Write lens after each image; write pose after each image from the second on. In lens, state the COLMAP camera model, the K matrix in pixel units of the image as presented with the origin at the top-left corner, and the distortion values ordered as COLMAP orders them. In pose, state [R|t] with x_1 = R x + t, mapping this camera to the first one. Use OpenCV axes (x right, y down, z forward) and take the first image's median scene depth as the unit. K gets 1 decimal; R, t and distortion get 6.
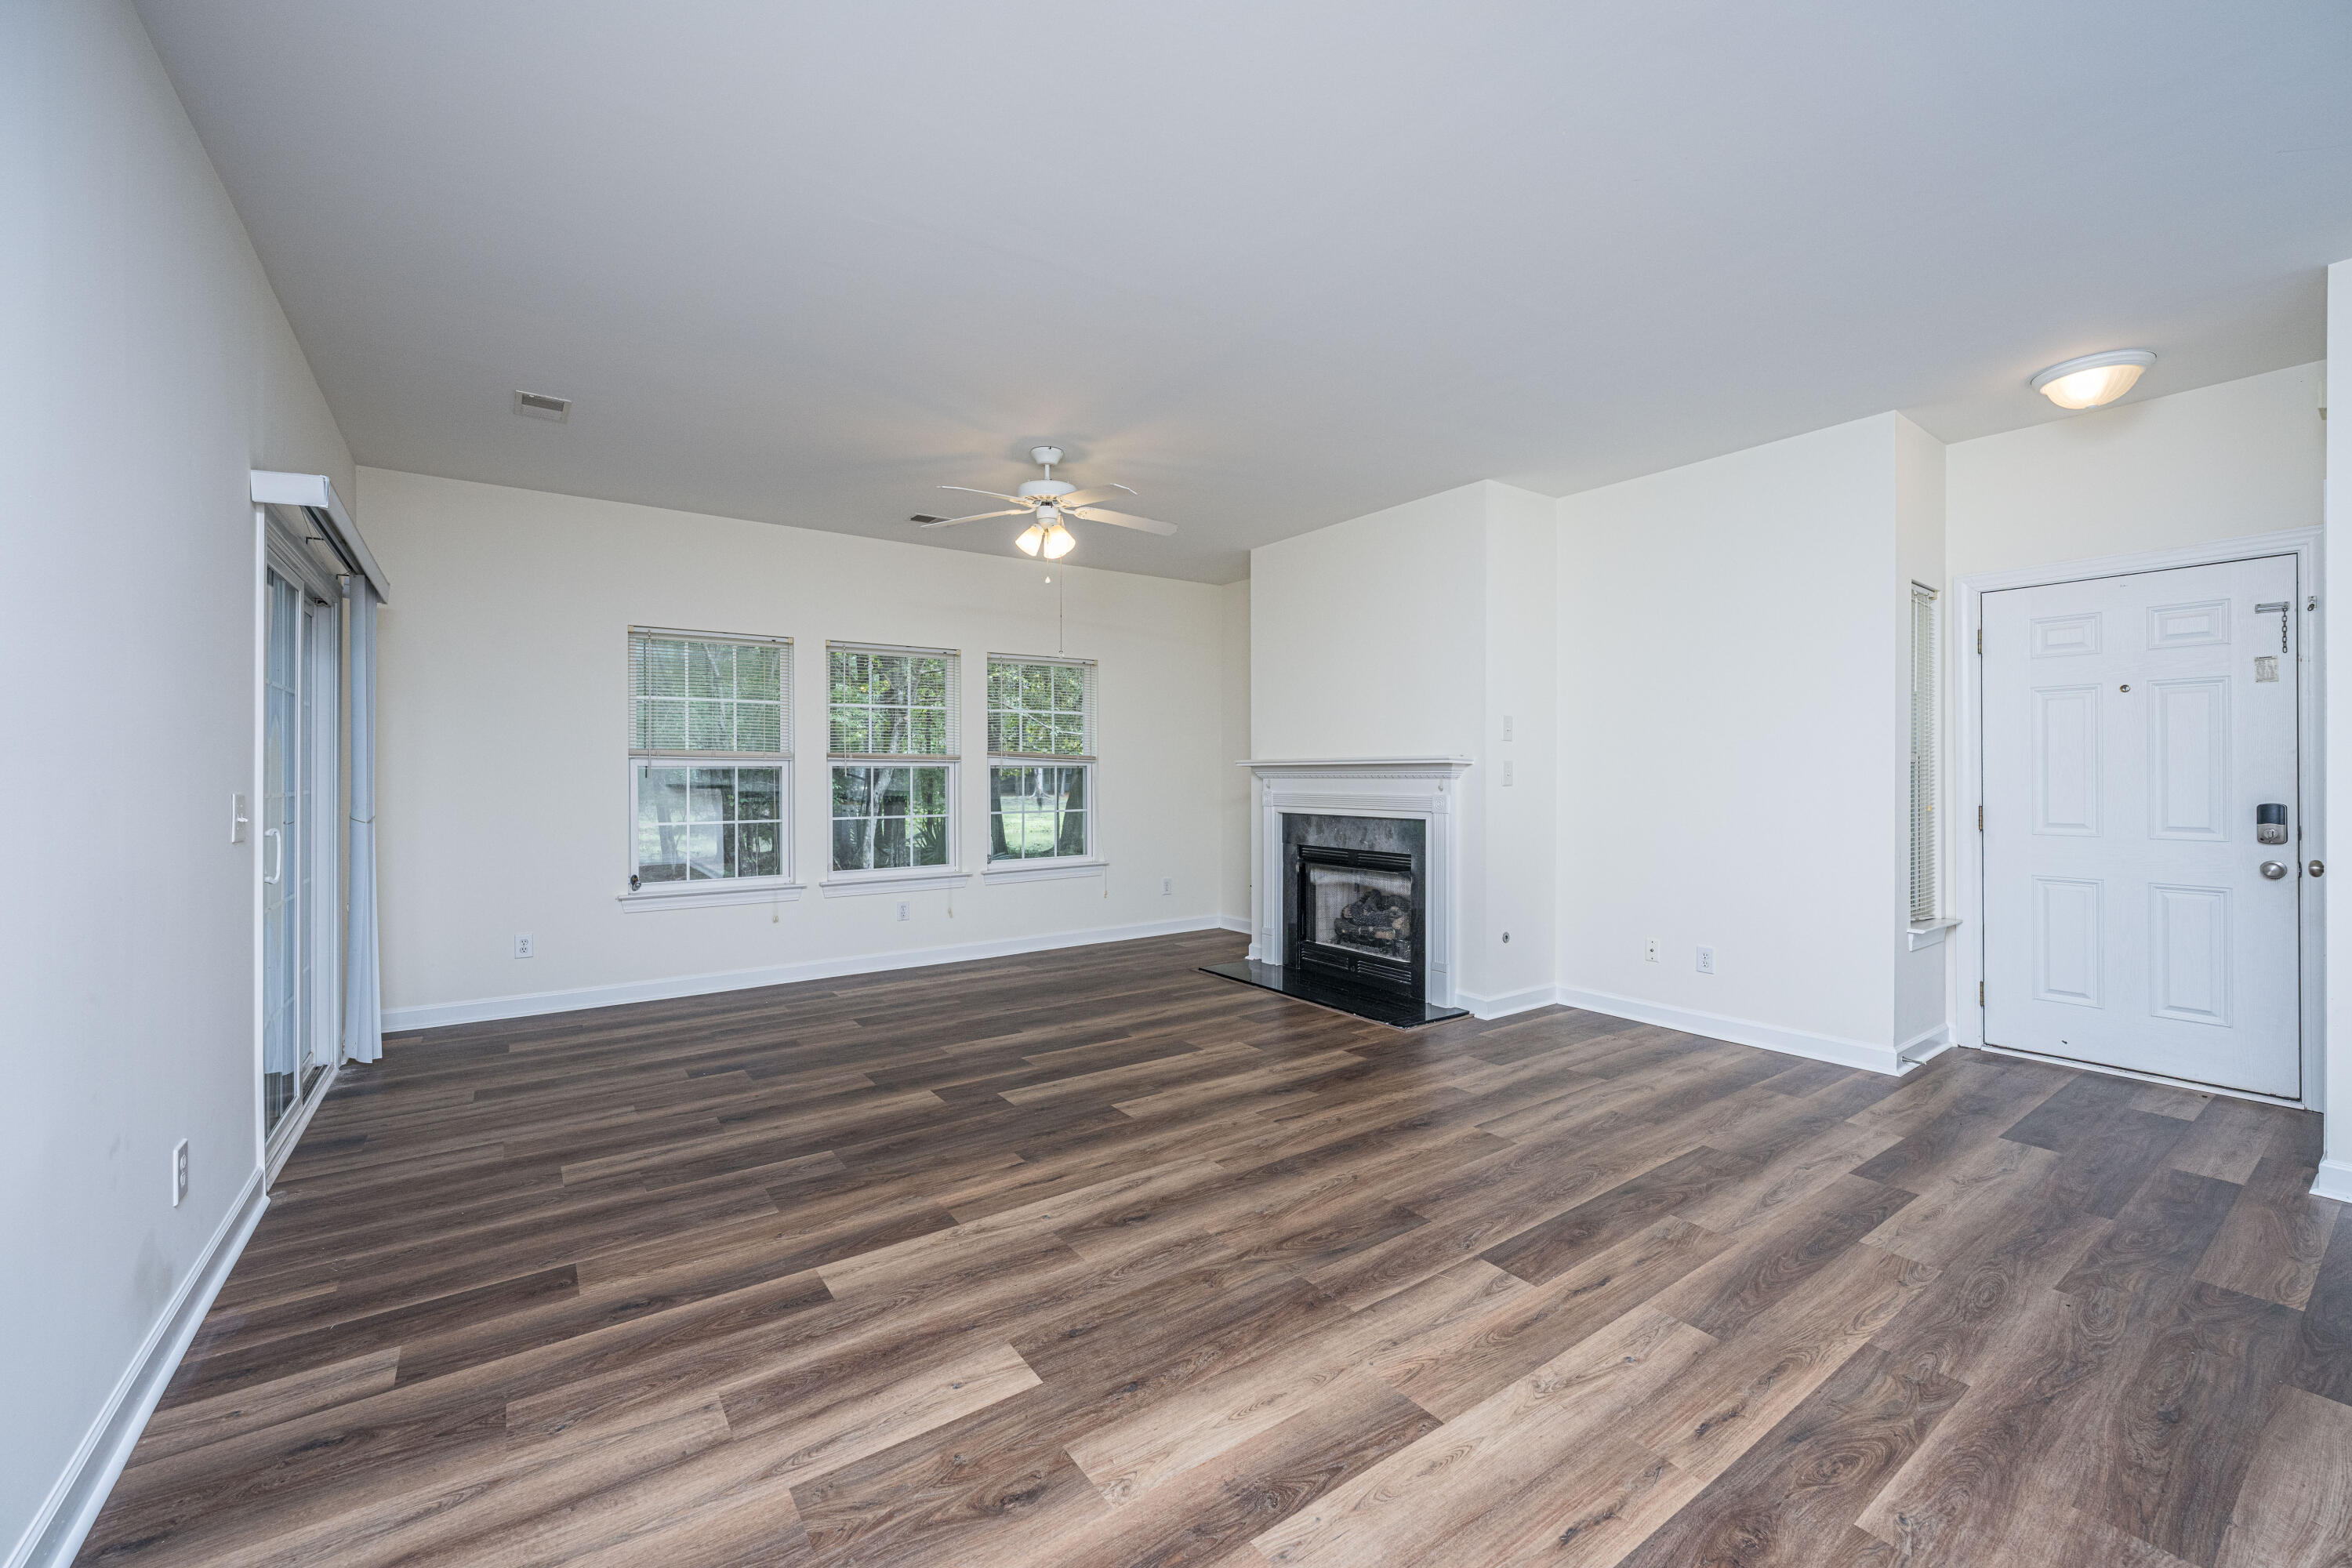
lens RADIAL K [[956.5, 0, 1148.2], [0, 956.5, 772.5], [0, 0, 1]] dist [-0.001280, -0.000041]
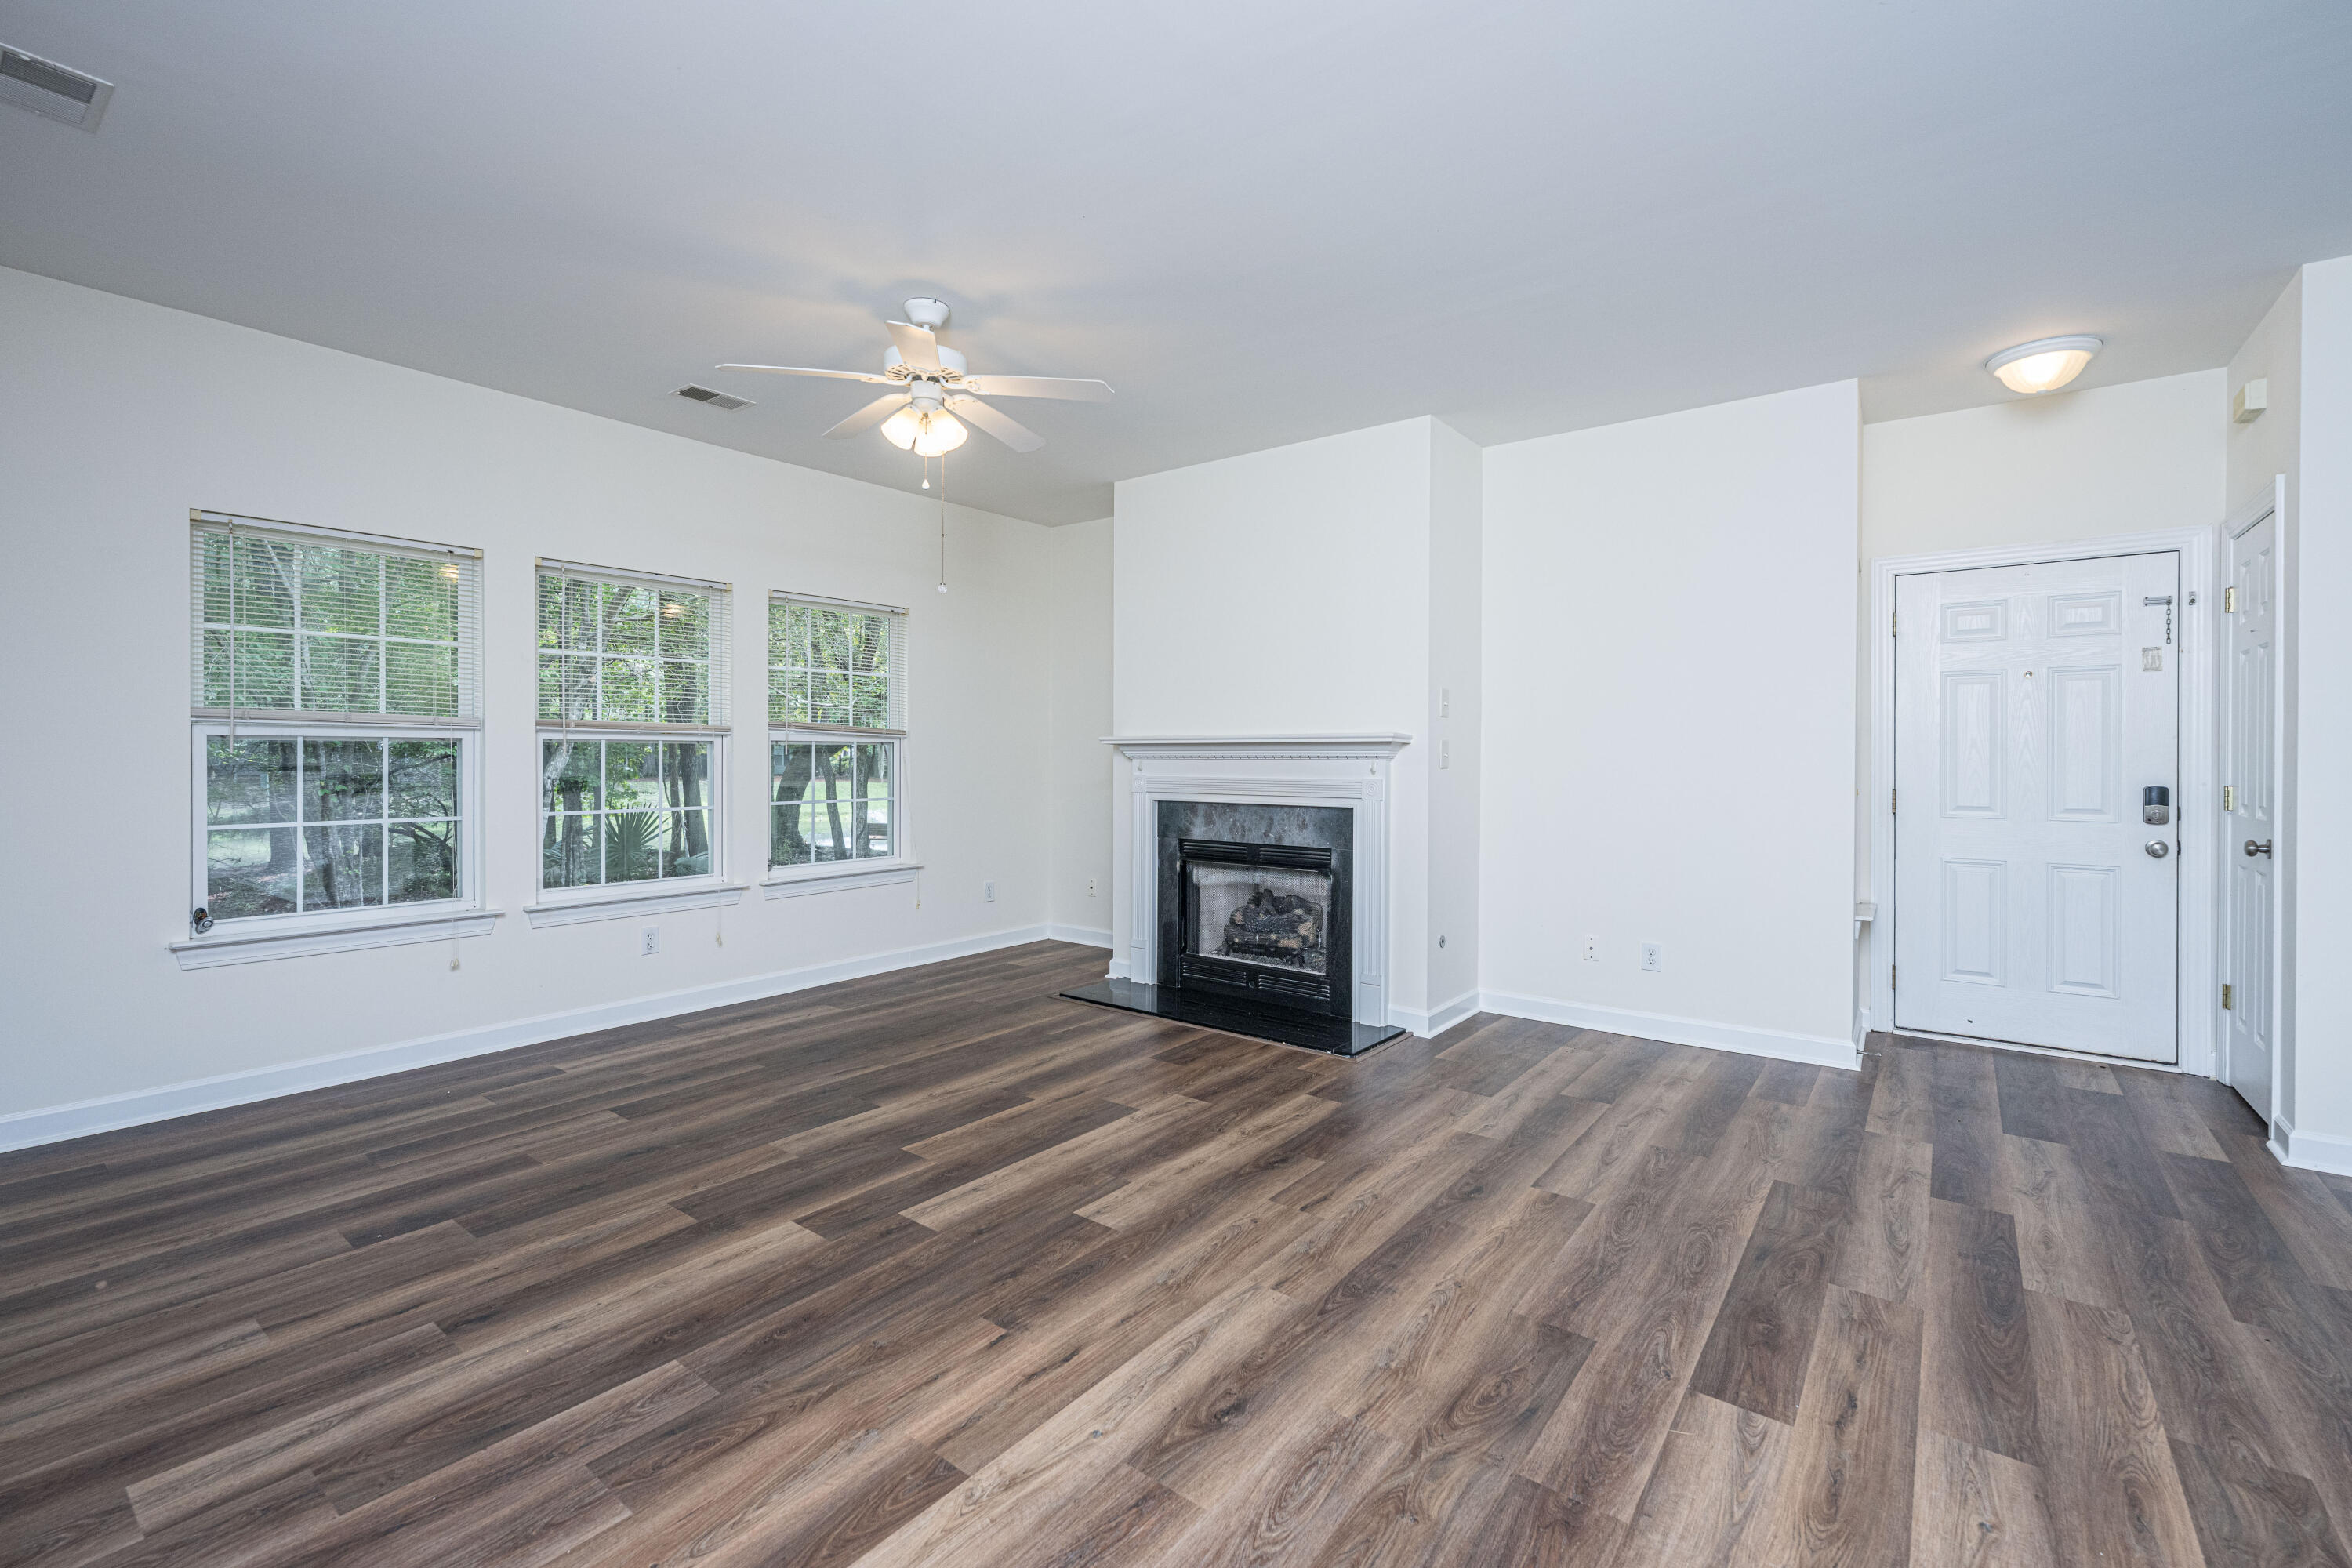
lens RADIAL K [[1038.6, 0, 1176.0], [0, 1038.6, 756.8], [0, 0, 1]] dist [-0.000941, -0.000365]
pose [[0.952991, 0.005374, 0.302949, -0.222276], [-0.005786, 0.999983, 0.000465, 0.008415], [-0.302942, -0.002196, 0.953007, 0.264626]]
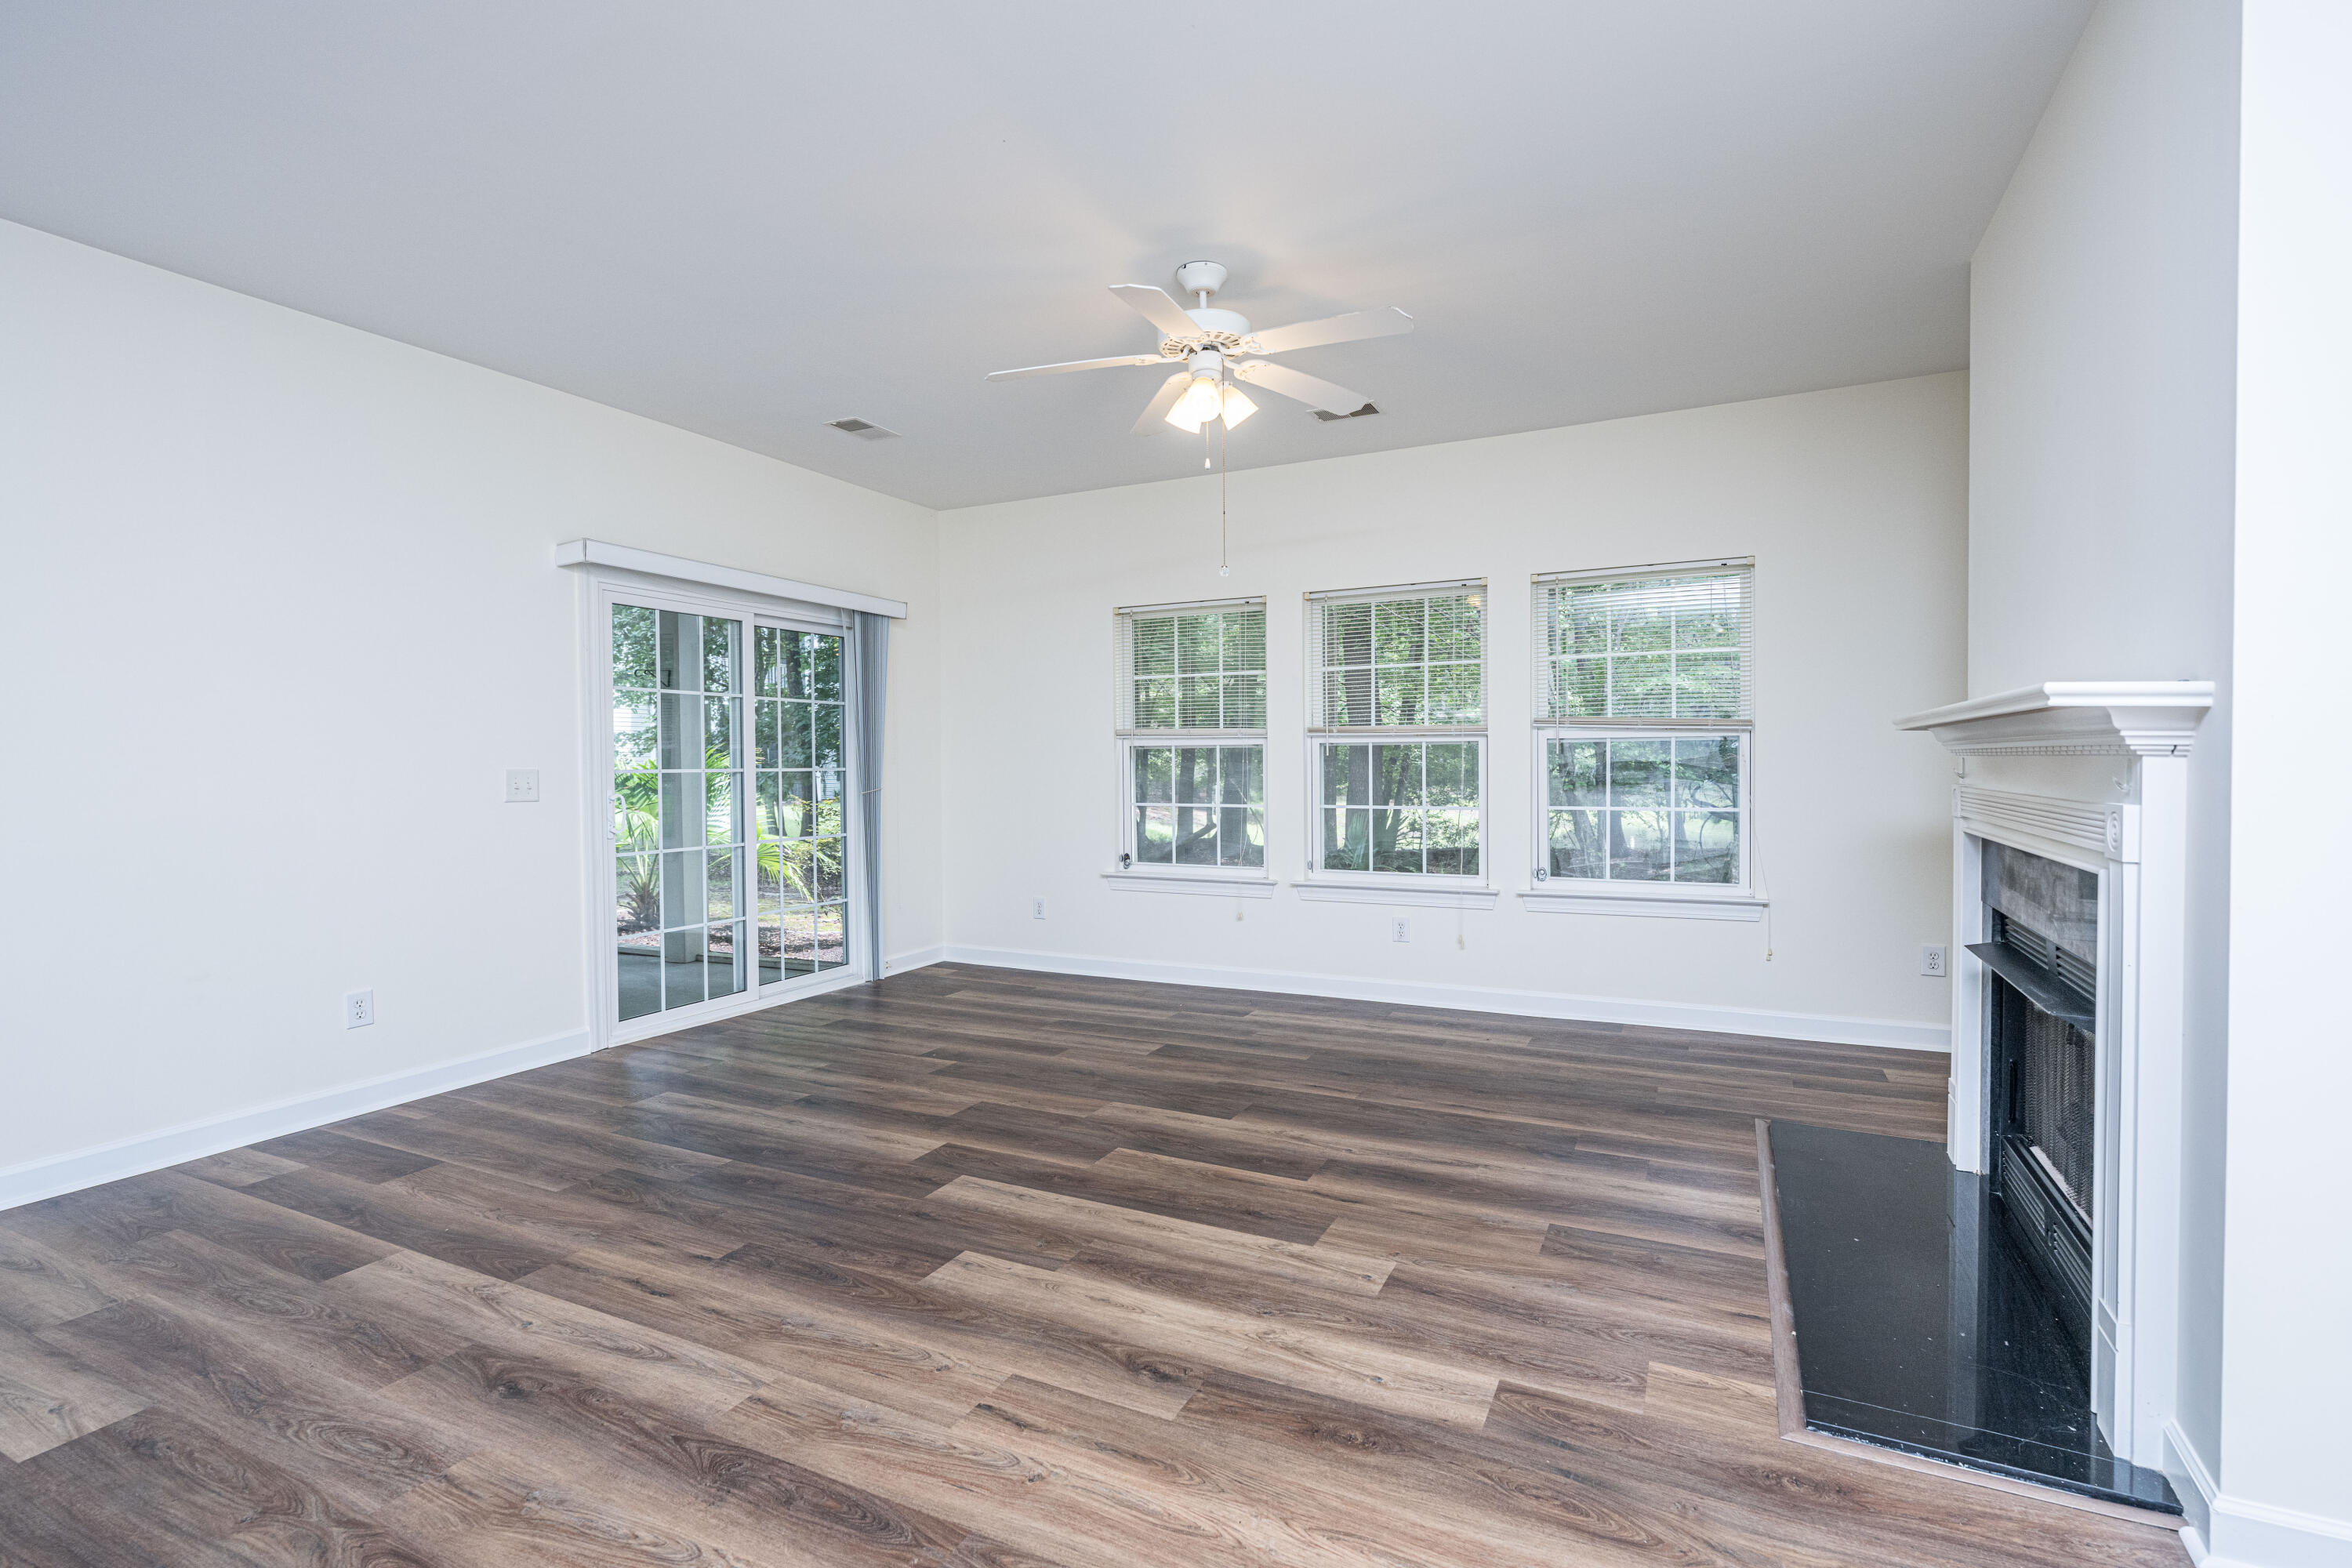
lens RADIAL K [[1035.4, 0, 1204.1], [0, 1035.4, 758.9], [0, 0, 1]] dist [-0.000353, -0.000211]
pose [[0.493524, -0.002606, -0.869728, 0.714073], [0.007096, 0.999974, 0.001030, 0.017538], [0.869703, -0.006680, 0.493530, 0.875912]]
